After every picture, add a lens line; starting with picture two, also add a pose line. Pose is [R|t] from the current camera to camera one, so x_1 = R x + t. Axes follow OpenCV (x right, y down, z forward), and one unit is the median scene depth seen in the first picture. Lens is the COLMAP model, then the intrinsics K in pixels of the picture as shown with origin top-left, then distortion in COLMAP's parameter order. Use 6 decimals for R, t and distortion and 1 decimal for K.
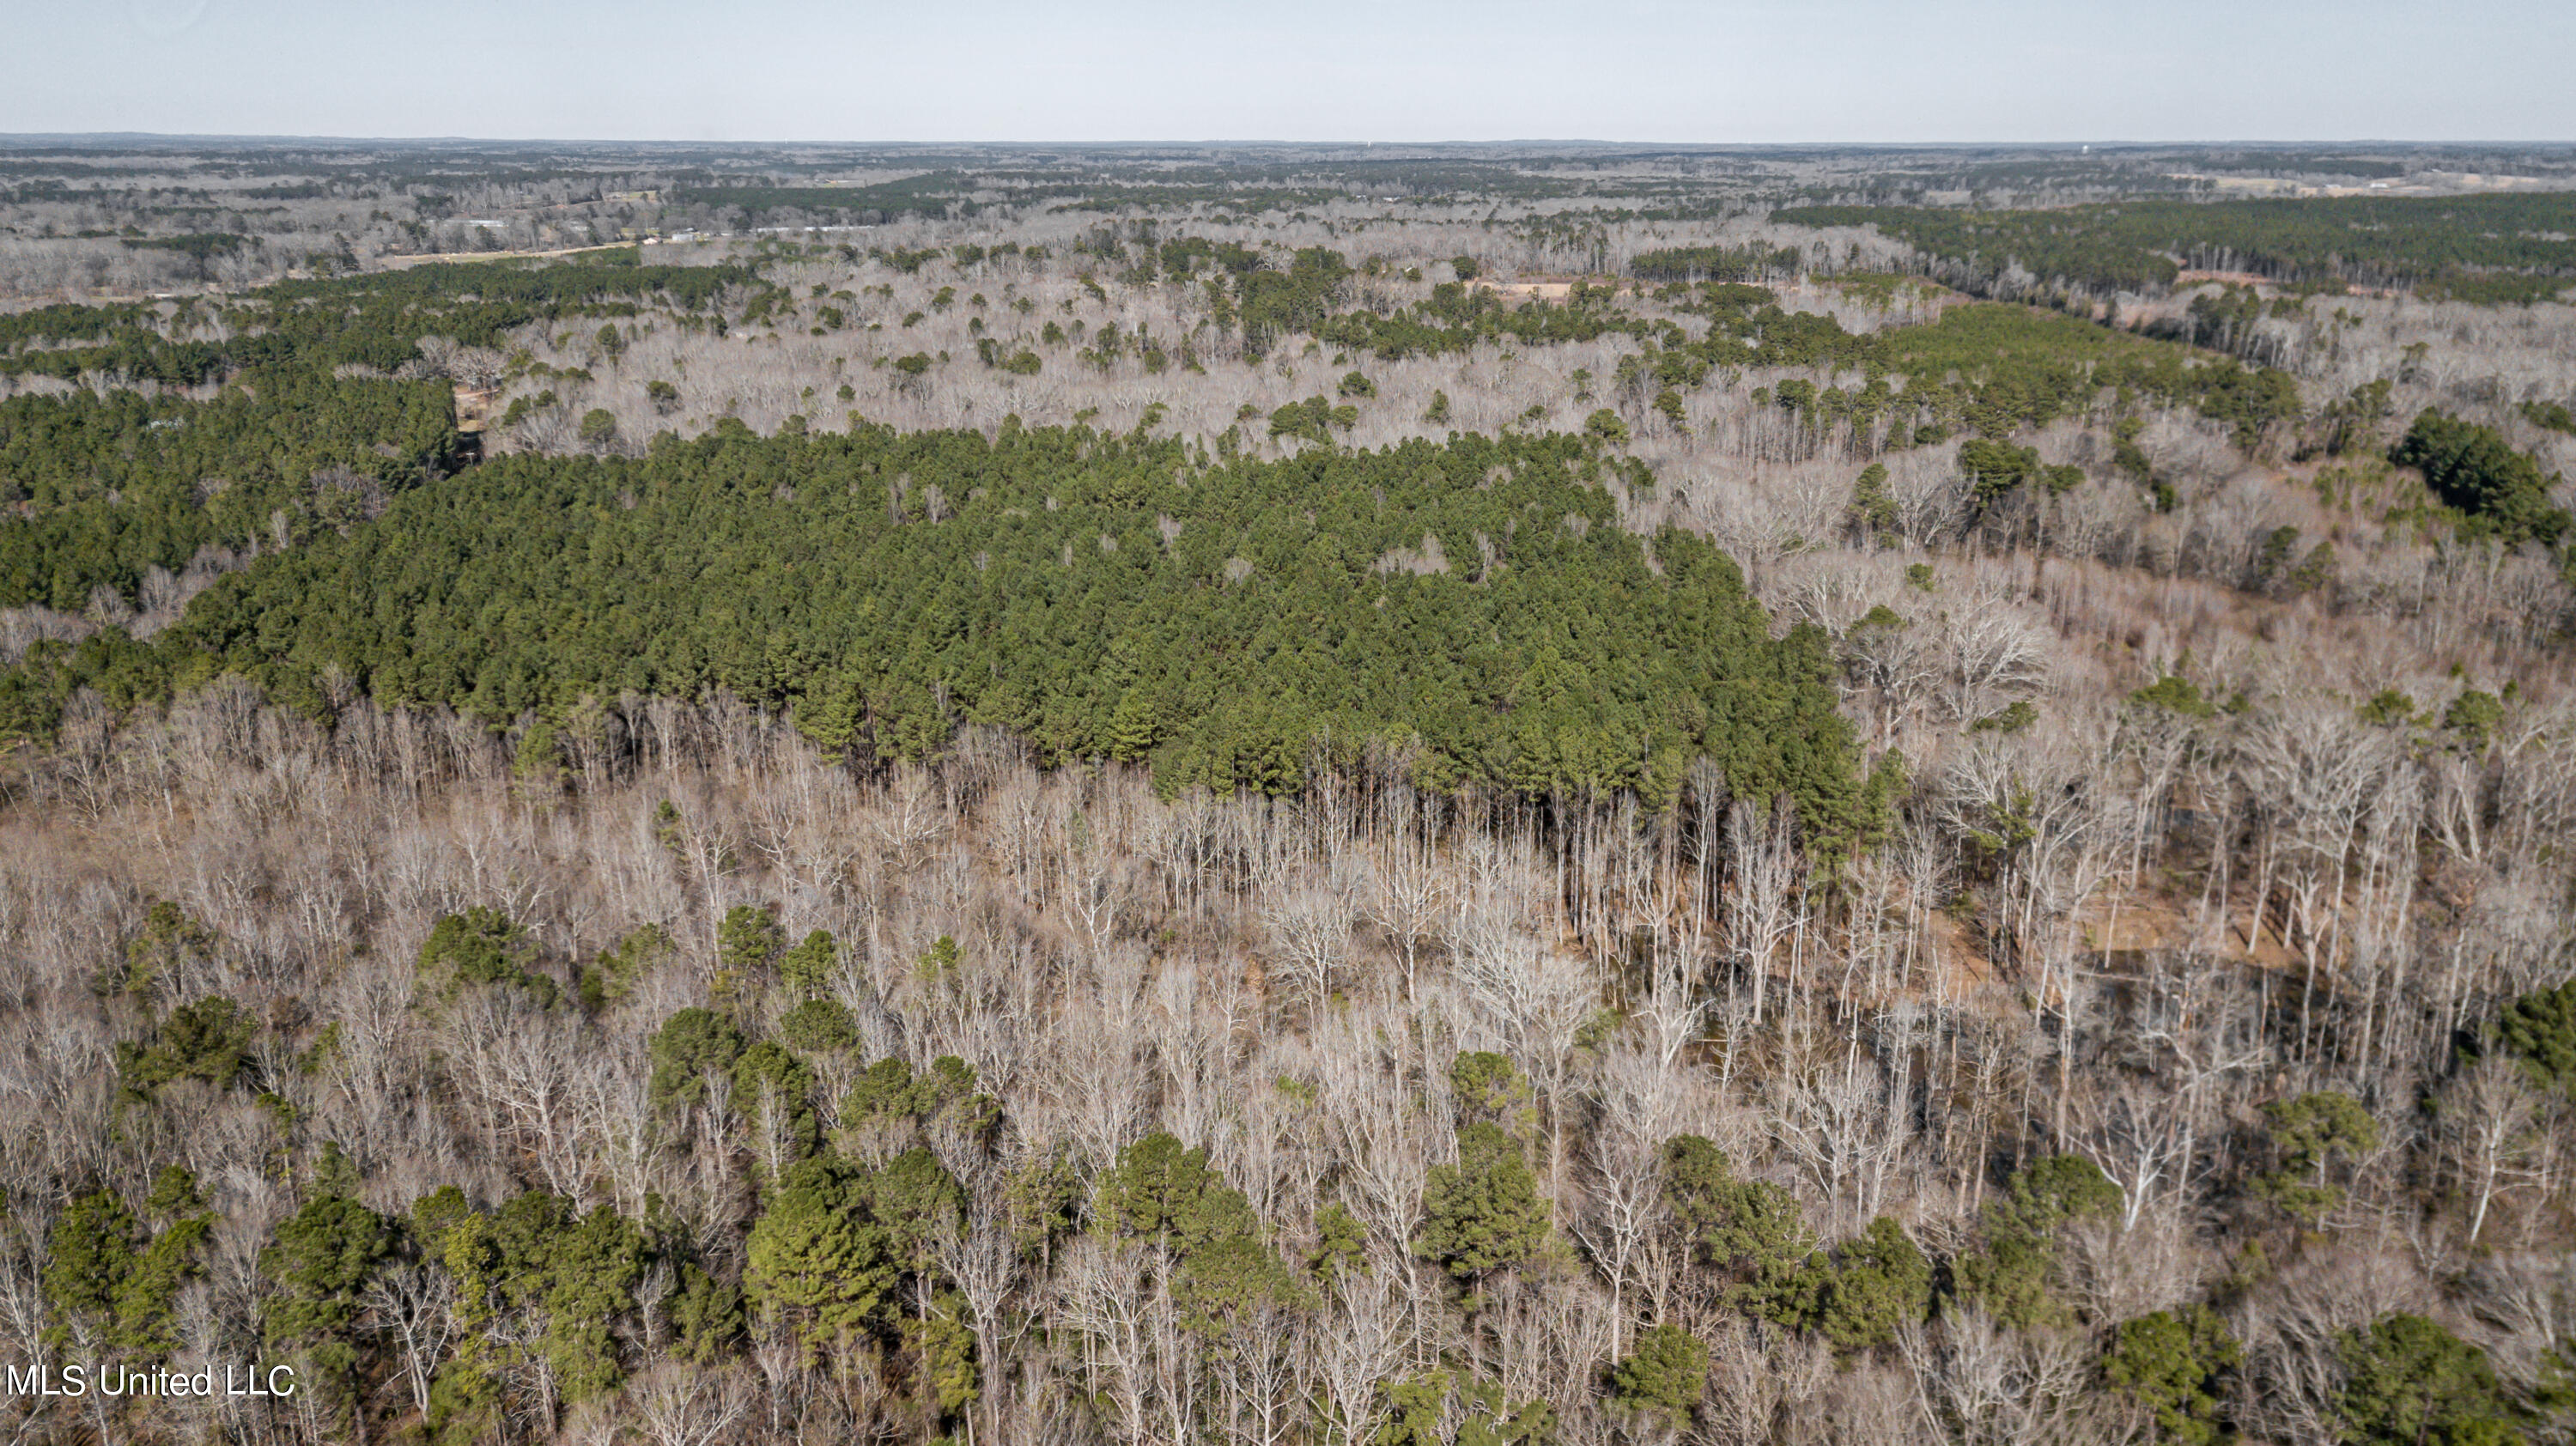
lens RADIAL K [[2020.4, 0, 1288.0], [0, 2020.4, 723.0], [0, 0, 1]] dist [0.009790, 0.034153]
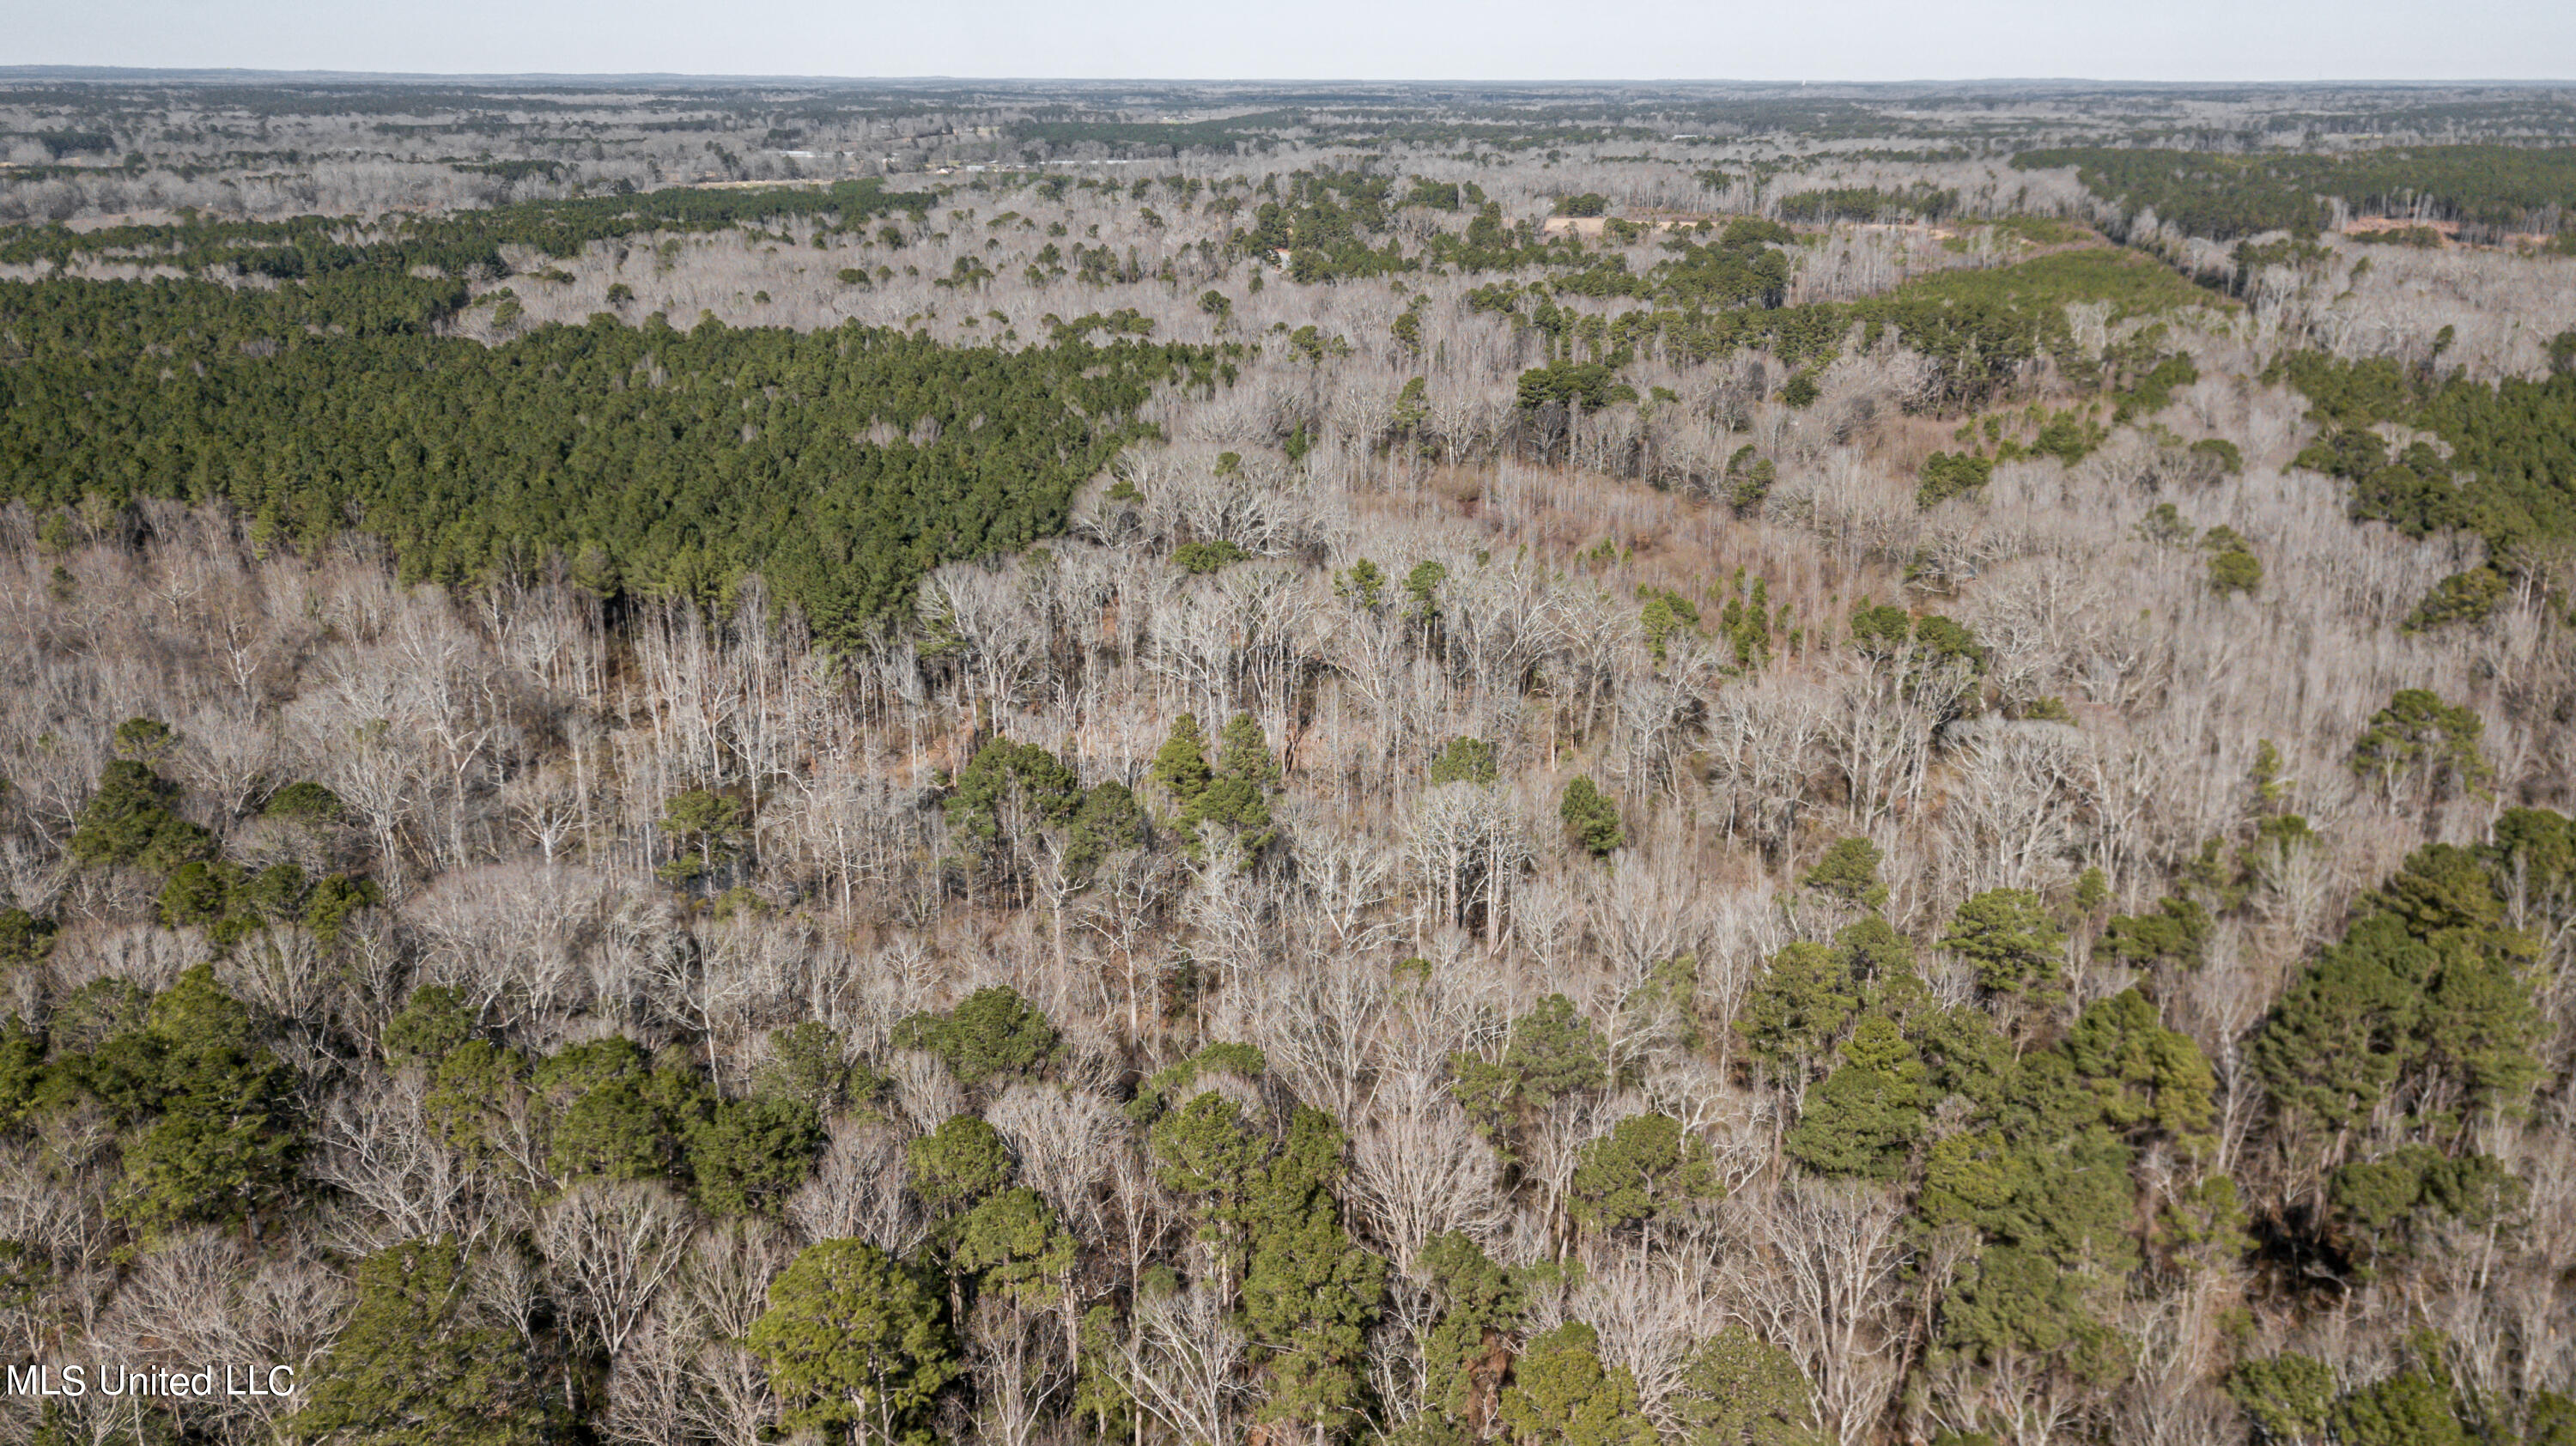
lens RADIAL K [[2033.0, 0, 1288.0], [0, 2033.0, 723.0], [0, 0, 1]] dist [0.003050, 0.052237]
pose [[0.975563, 0.069025, -0.208597, 0.222003], [-0.063582, 0.997441, 0.032698, 0.013084], [0.210321, -0.018636, 0.977455, -0.042352]]
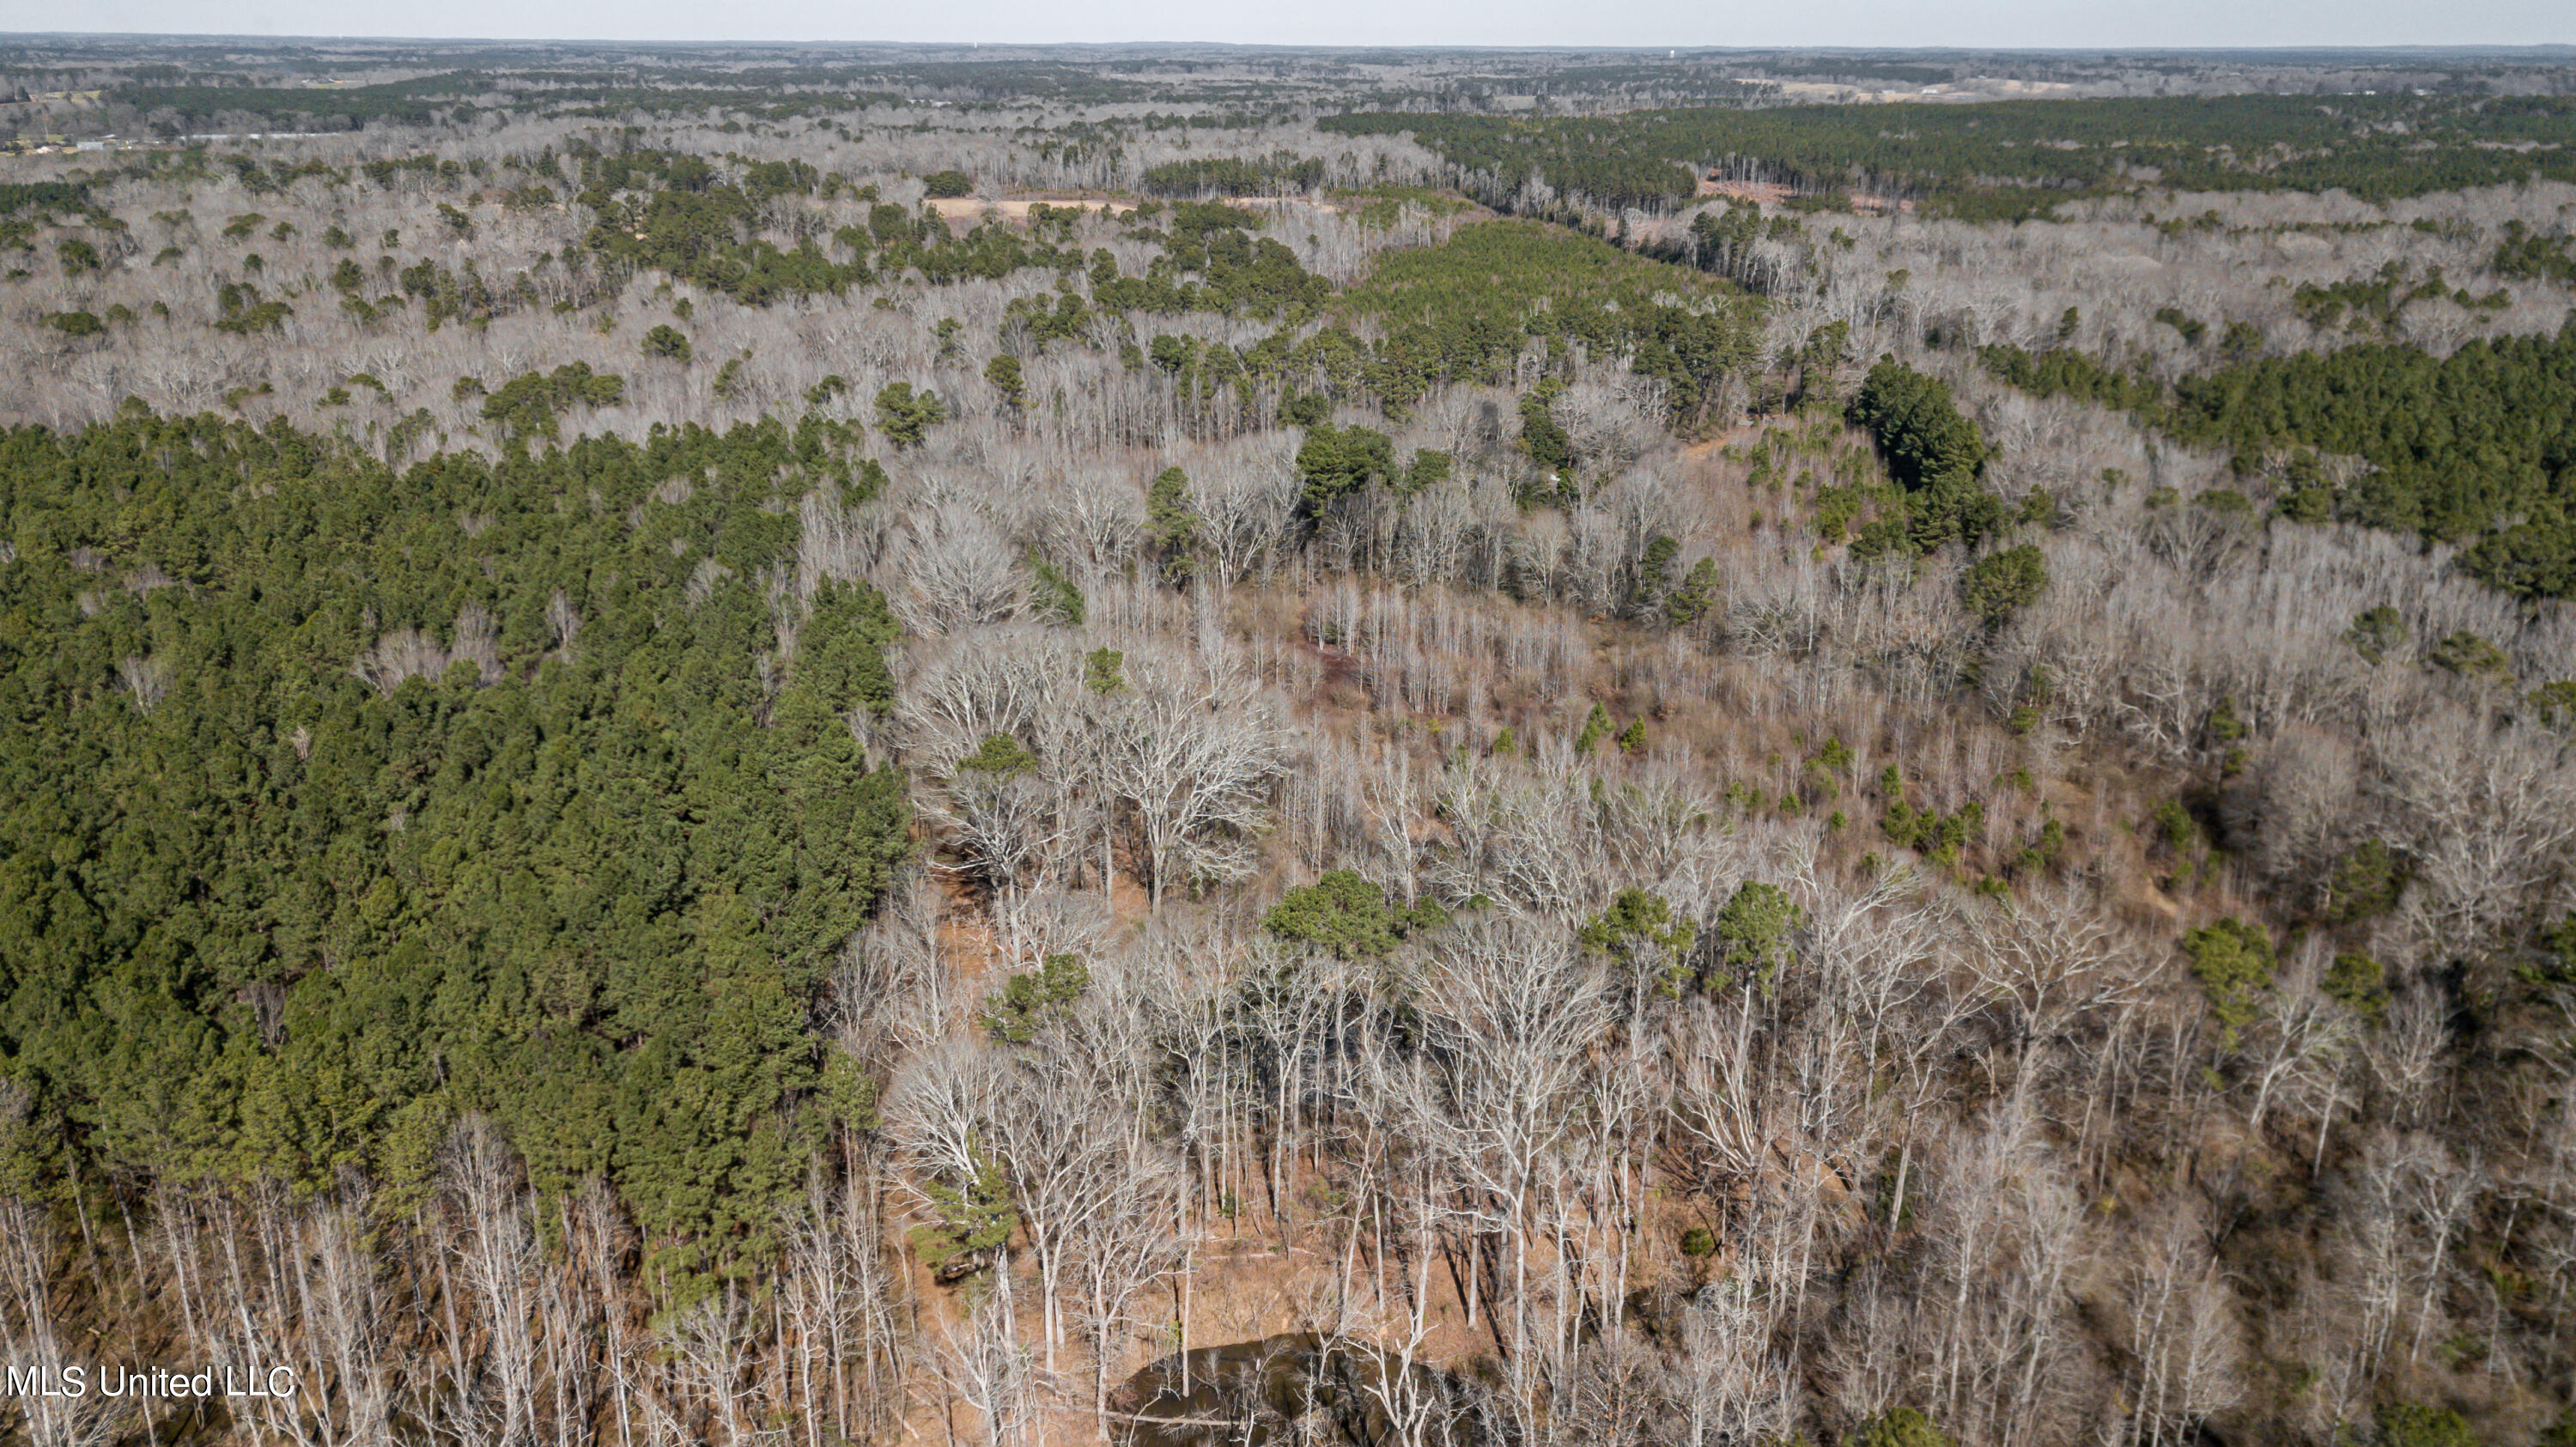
lens RADIAL K [[2011.1, 0, 1288.0], [0, 2011.1, 723.5], [0, 0, 1]] dist [0.005135, 0.048985]
pose [[0.984774, -0.052614, 0.165689, 0.096666], [0.044968, 0.997758, 0.049564, -0.031676], [-0.167925, -0.041359, 0.984932, 0.113496]]
